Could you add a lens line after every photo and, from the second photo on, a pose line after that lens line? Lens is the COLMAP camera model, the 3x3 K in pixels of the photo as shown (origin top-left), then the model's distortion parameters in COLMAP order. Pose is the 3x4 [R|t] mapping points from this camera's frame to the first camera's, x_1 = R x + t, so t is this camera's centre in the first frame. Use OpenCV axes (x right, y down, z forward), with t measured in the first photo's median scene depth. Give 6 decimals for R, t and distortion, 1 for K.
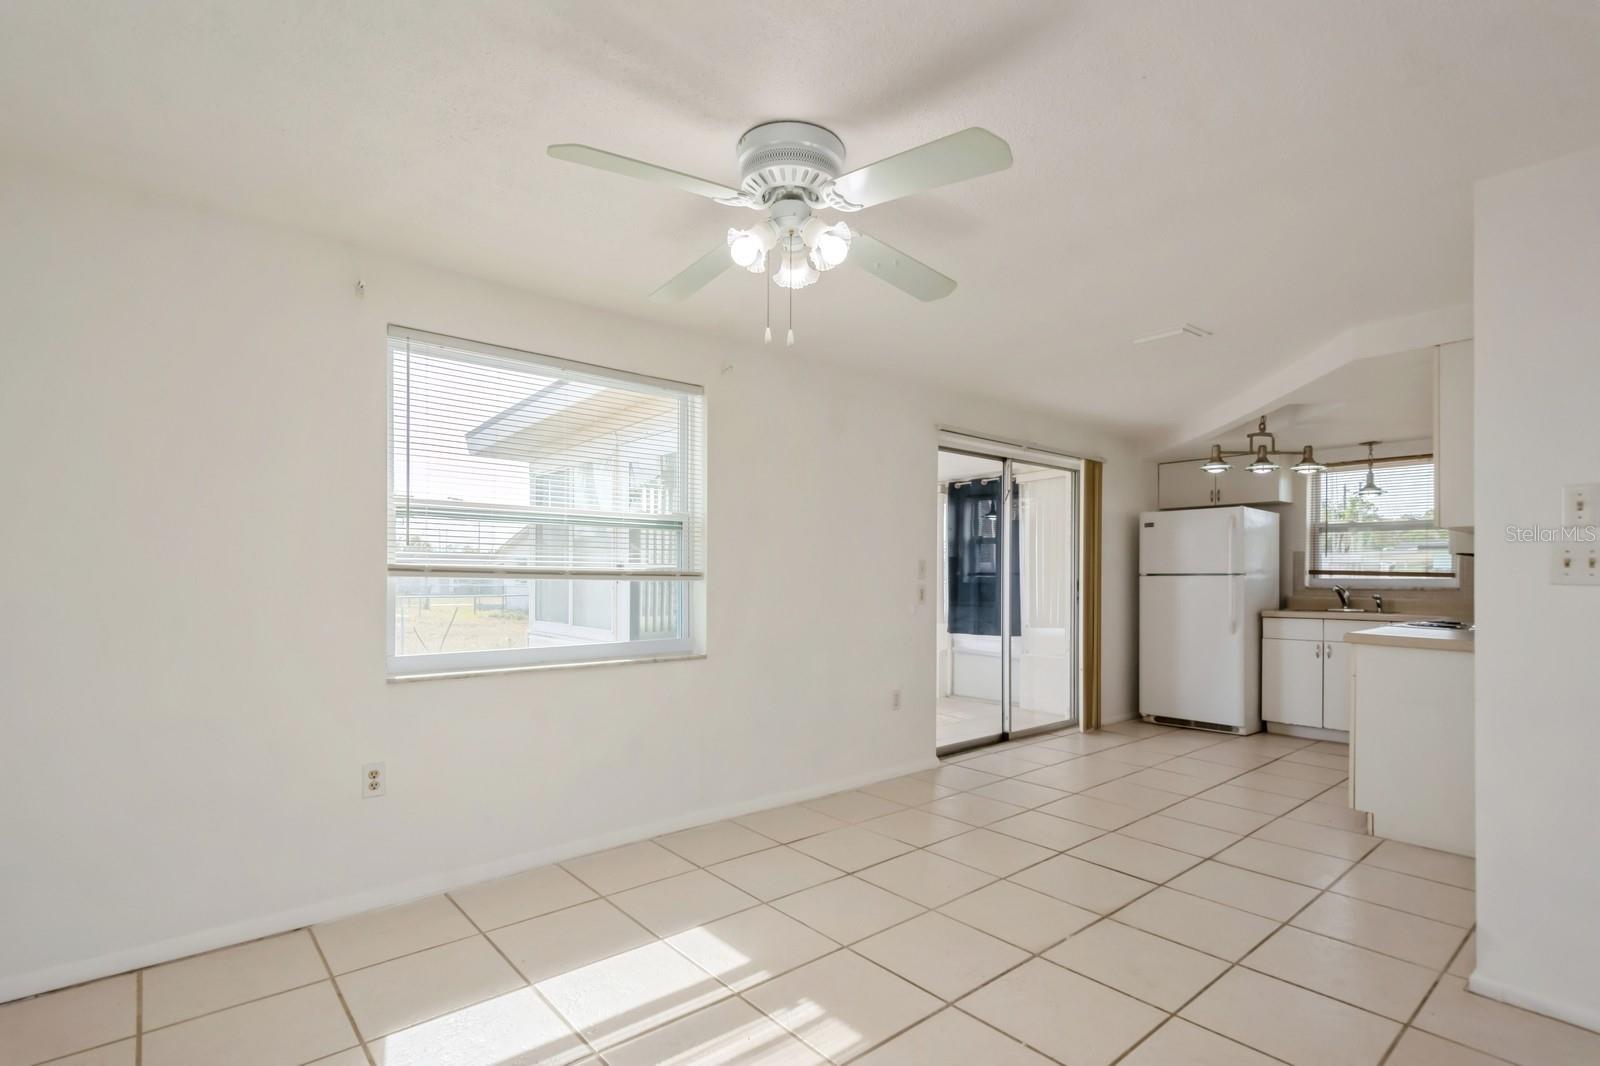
lens RADIAL K [[759.0, 0, 814.2], [0, 759.0, 576.8], [0, 0, 1]] dist [0.027673, -0.011044]
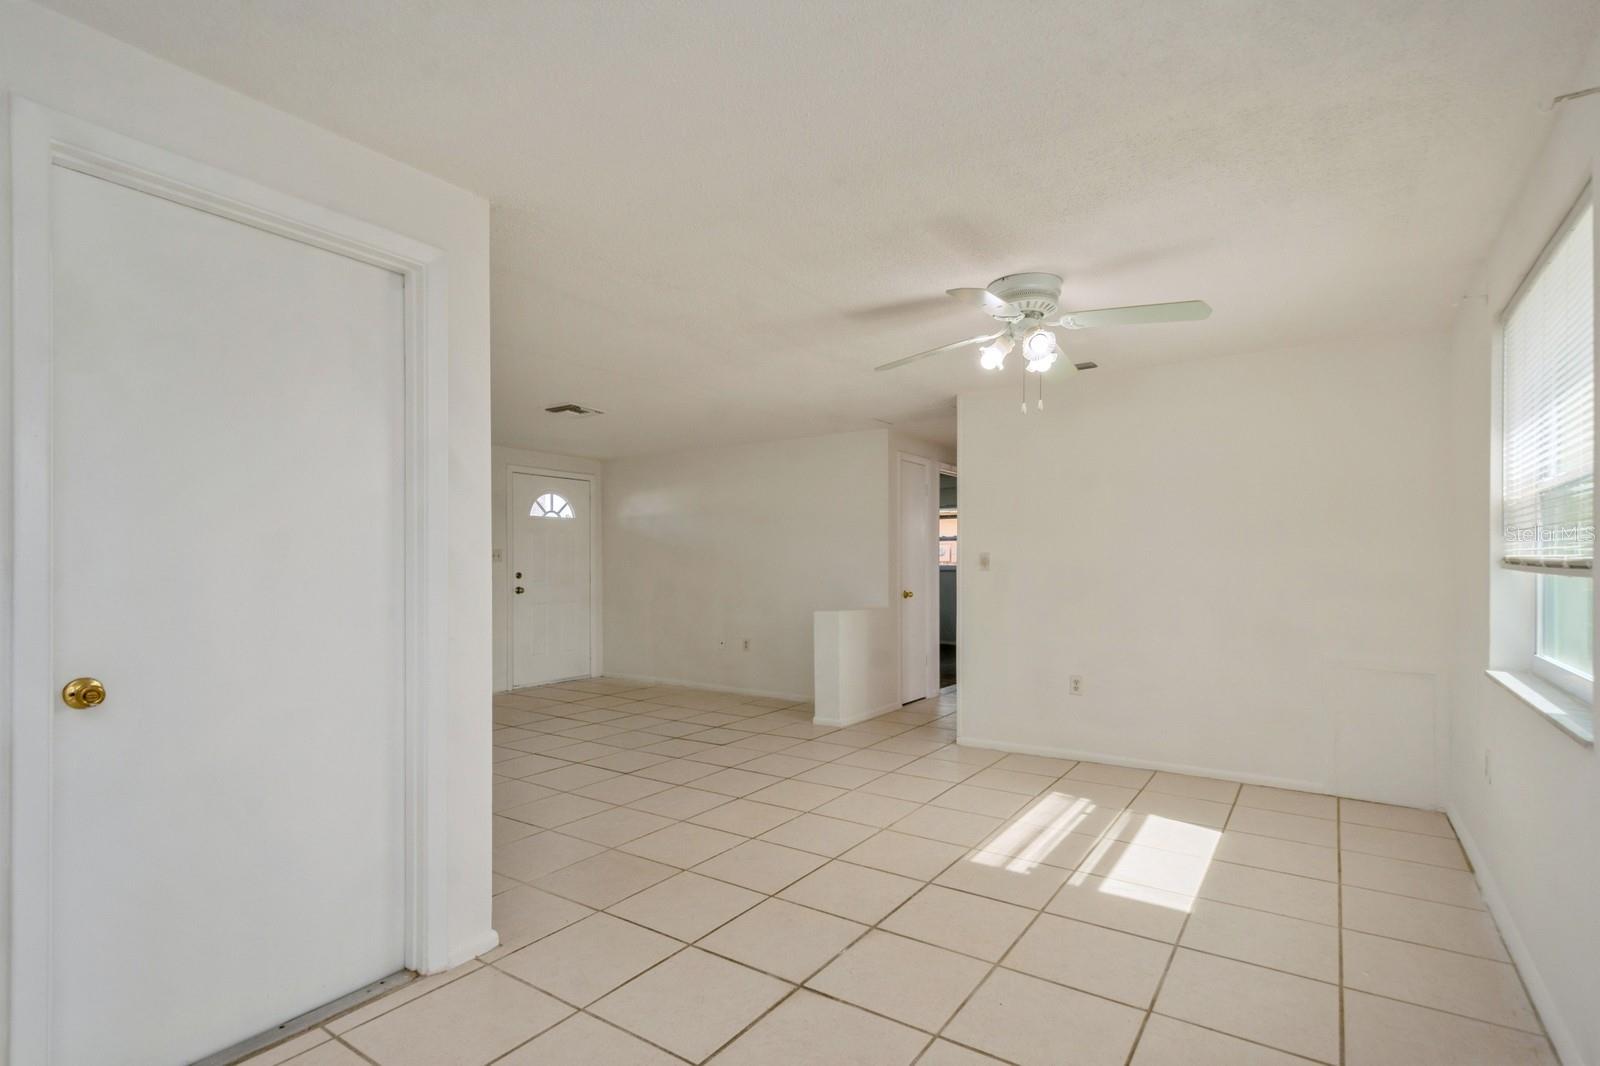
lens RADIAL K [[769.8, 0, 808.7], [0, 769.8, 568.4], [0, 0, 1]] dist [0.016646, -0.001476]
pose [[-0.966818, -0.001018, -0.255462, 0.284001], [-0.001971, 0.999992, 0.003476, -0.002242], [0.255457, 0.003864, -0.966813, 0.874252]]
